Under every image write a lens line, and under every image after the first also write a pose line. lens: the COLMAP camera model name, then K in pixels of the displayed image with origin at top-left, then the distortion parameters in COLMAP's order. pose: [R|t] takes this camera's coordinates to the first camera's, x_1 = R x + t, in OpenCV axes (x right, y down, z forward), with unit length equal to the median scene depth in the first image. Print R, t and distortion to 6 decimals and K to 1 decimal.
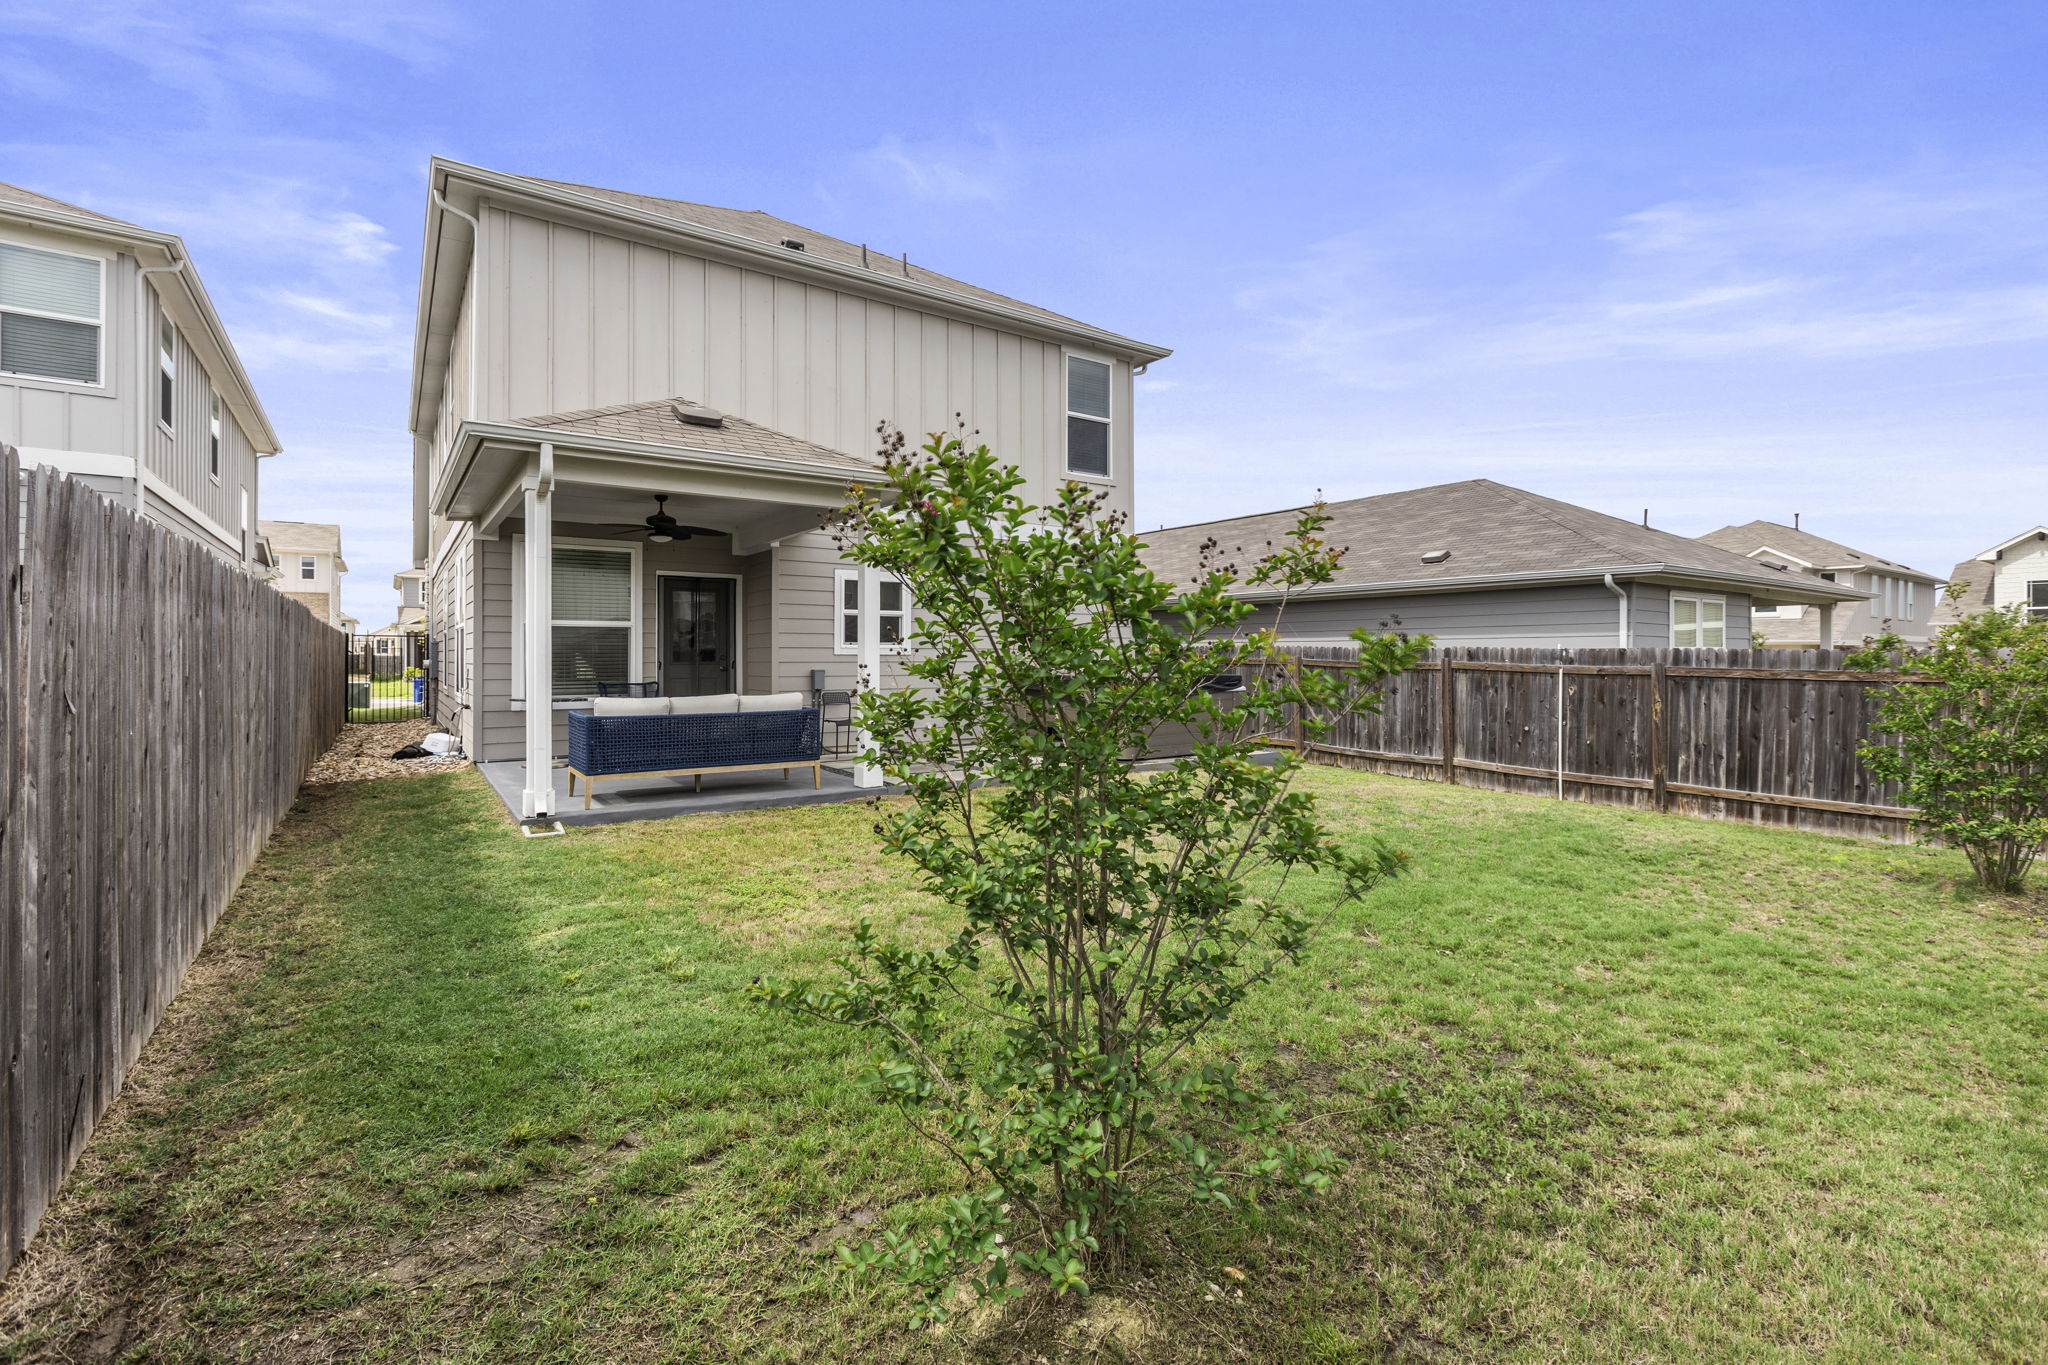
lens RADIAL K [[910.9, 0, 1019.9], [0, 910.9, 653.6], [0, 0, 1]] dist [0.000677, 0.000143]
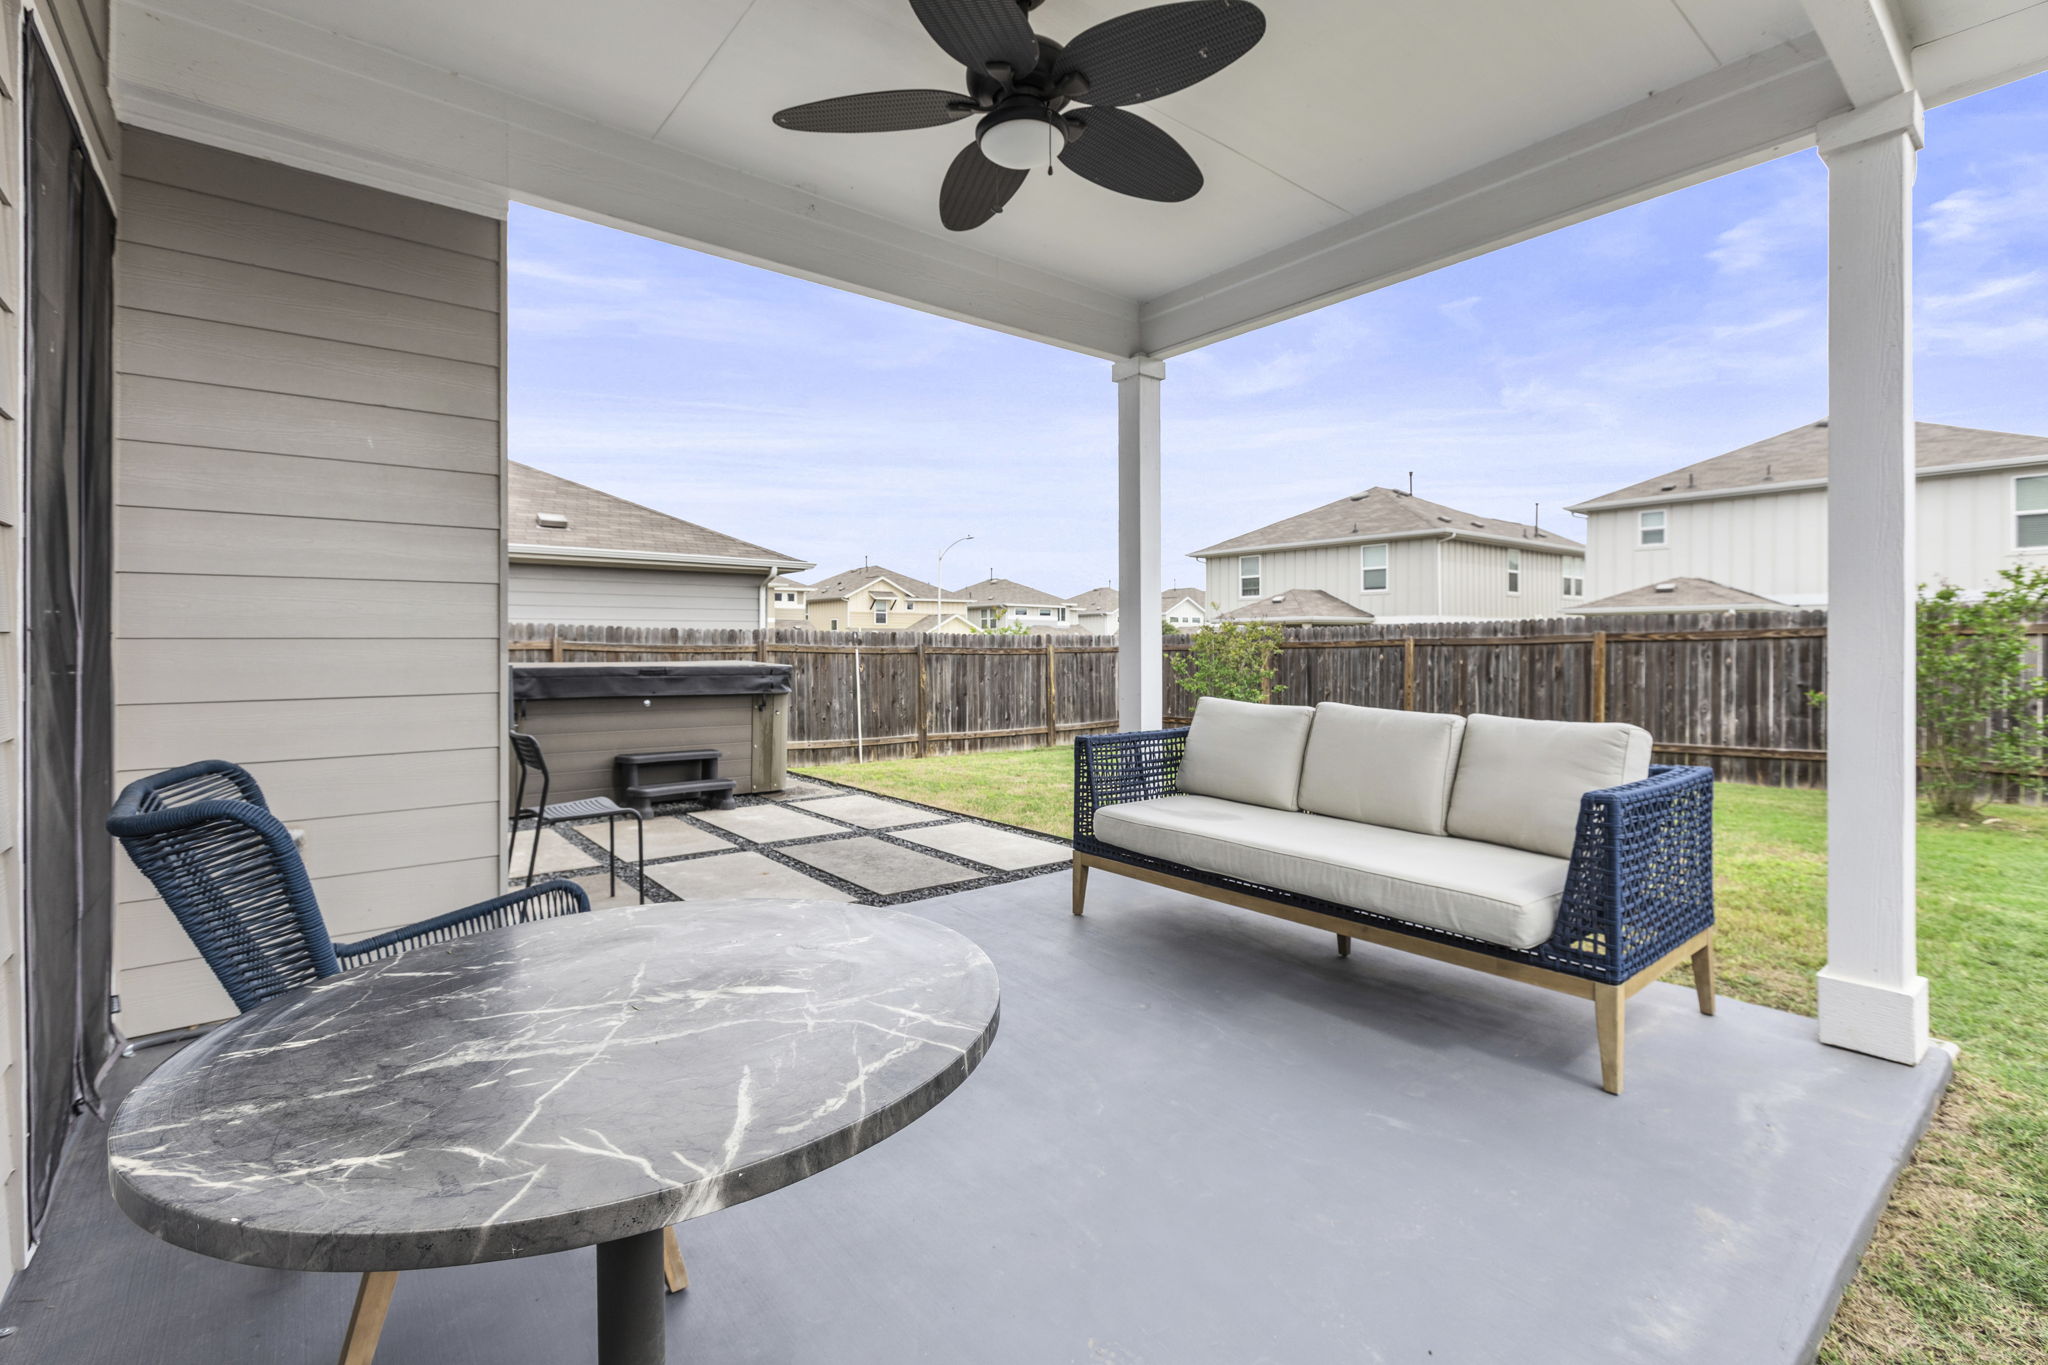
lens RADIAL K [[910.9, 0, 1019.9], [0, 910.9, 653.6], [0, 0, 1]] dist [0.000677, 0.000143]
pose [[-0.065816, -0.006293, 0.997812, -0.629972], [0.004072, 0.999970, 0.006575, 0.017491], [-0.997823, 0.004496, -0.065788, 0.982773]]
